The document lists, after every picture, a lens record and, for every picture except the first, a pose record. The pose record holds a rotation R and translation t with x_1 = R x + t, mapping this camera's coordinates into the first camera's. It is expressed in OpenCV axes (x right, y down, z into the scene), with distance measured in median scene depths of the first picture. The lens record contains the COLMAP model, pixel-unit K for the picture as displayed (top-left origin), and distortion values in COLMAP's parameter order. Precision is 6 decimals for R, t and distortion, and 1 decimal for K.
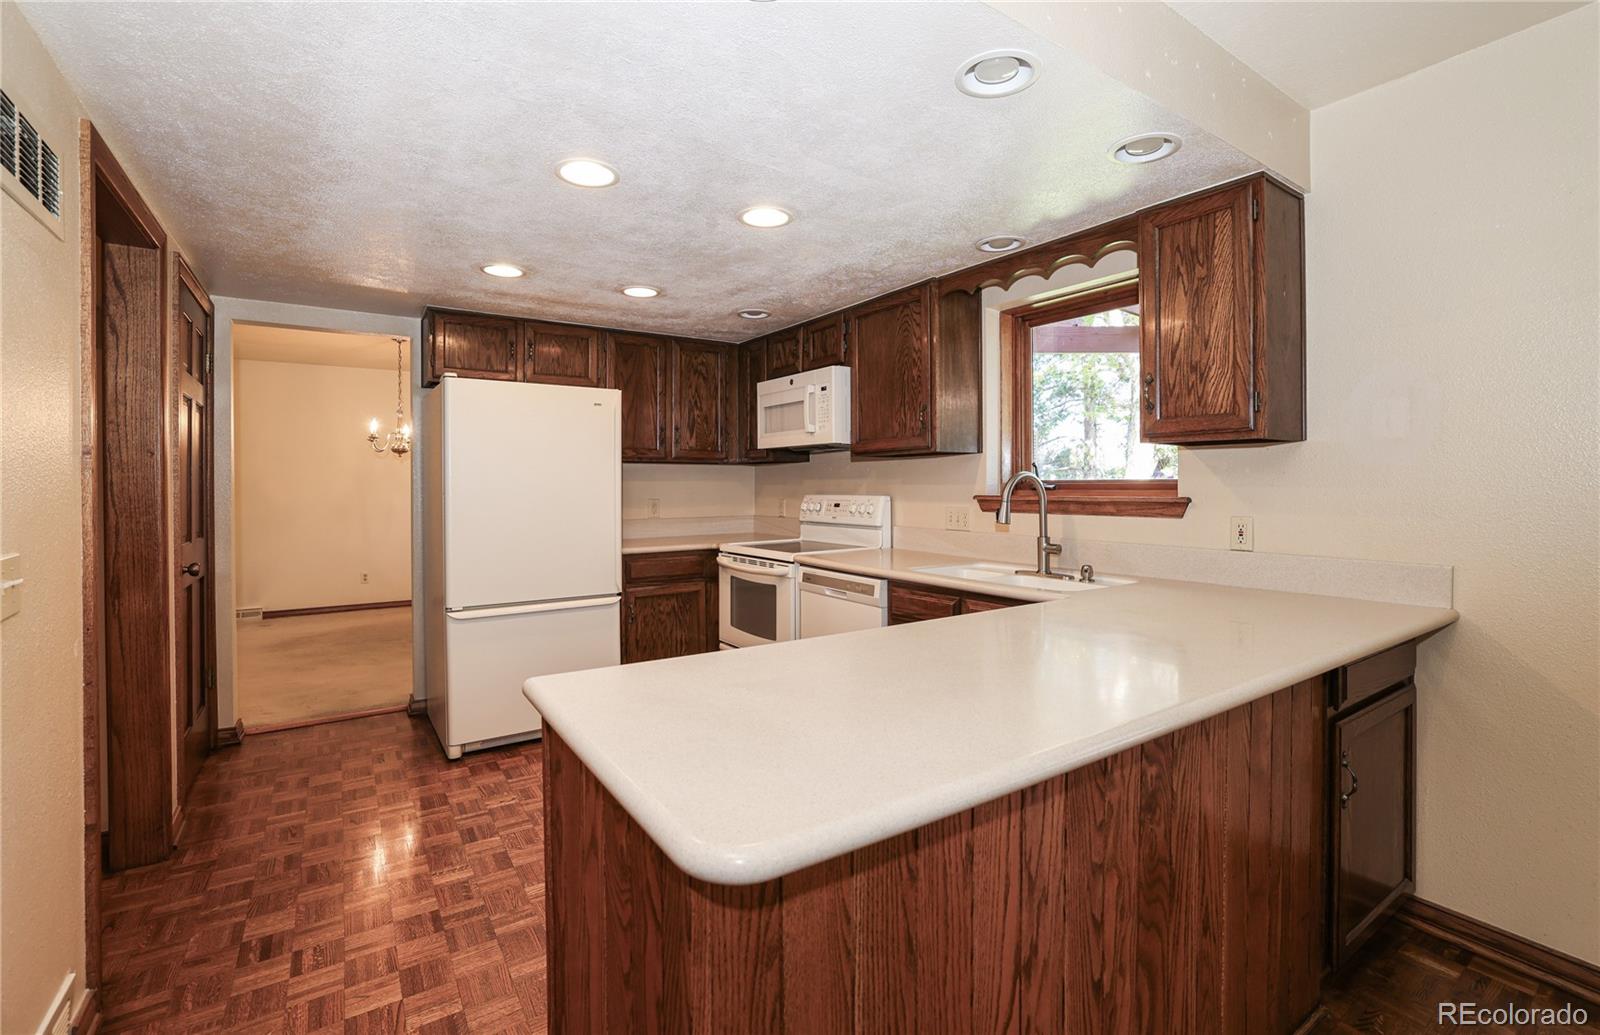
lens RADIAL K [[697.4, 0, 769.6], [0, 697.4, 498.3], [0, 0, 1]] dist [-0.030437, 0.003834]
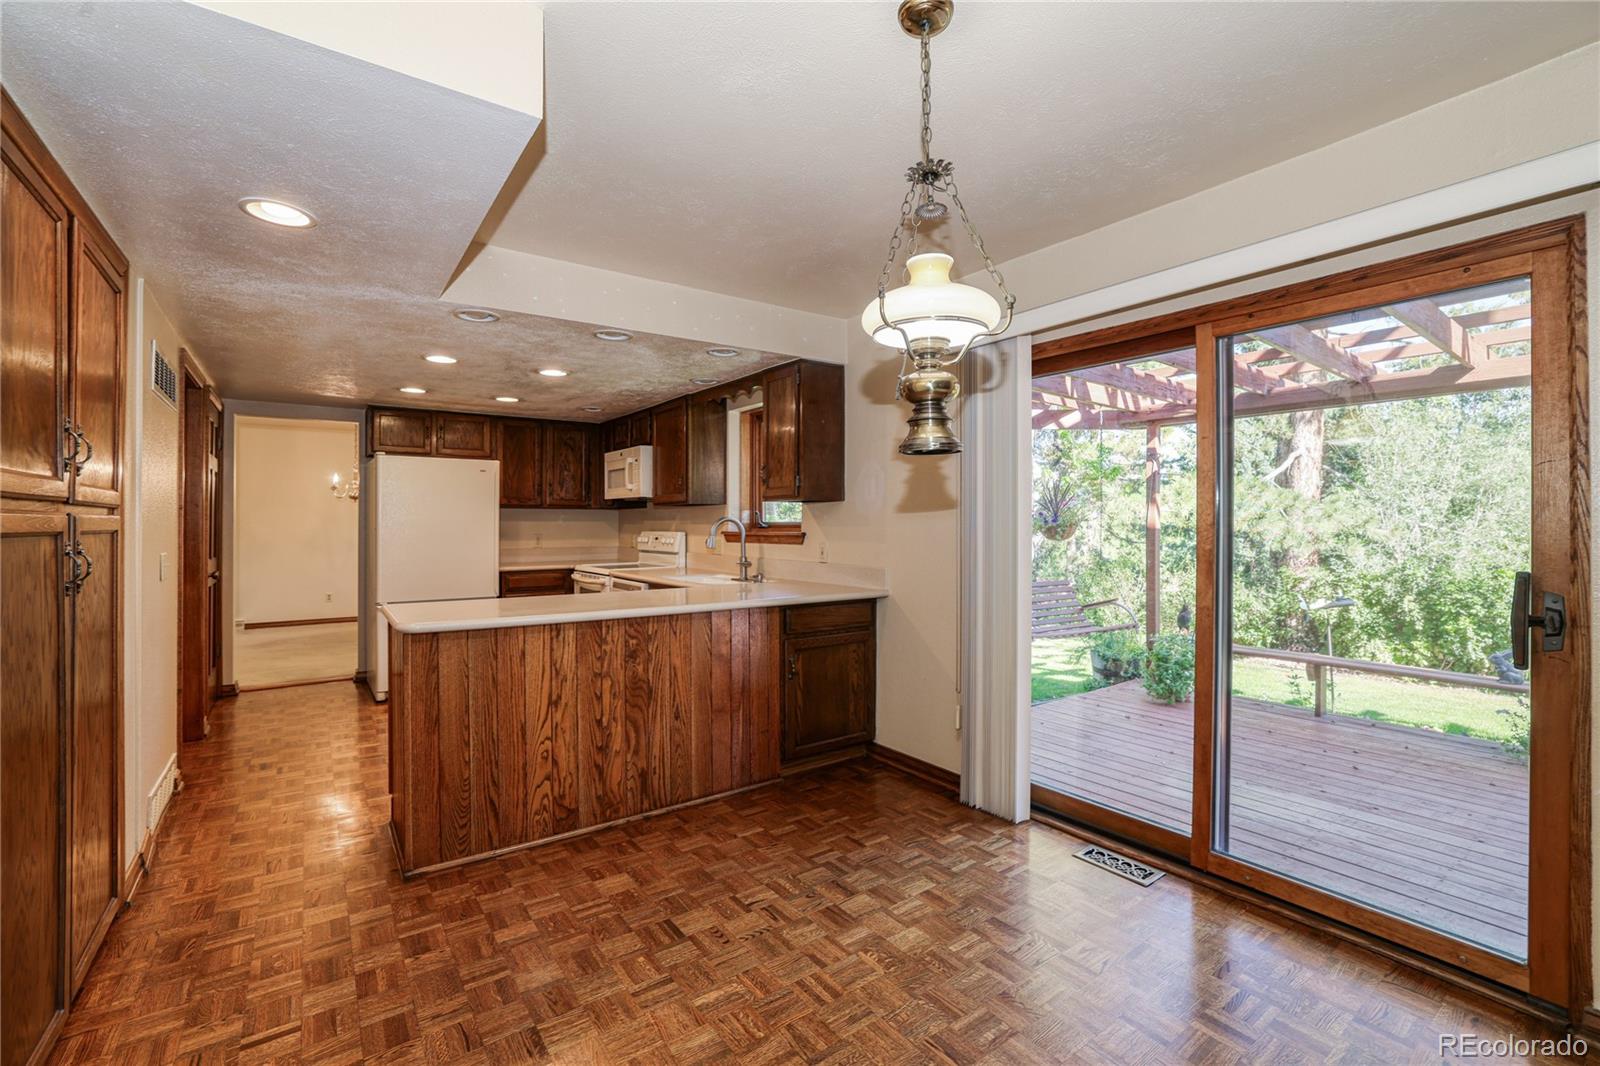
lens RADIAL K [[712.8, 0, 782.4], [0, 712.8, 526.9], [0, 0, 1]] dist [-0.026728, 0.004983]
pose [[0.999483, 0.000363, 0.032137, 0.364897], [0.000058, 0.999914, -0.013083, 0.005869], [-0.032139, 0.013078, 0.999398, -0.572822]]
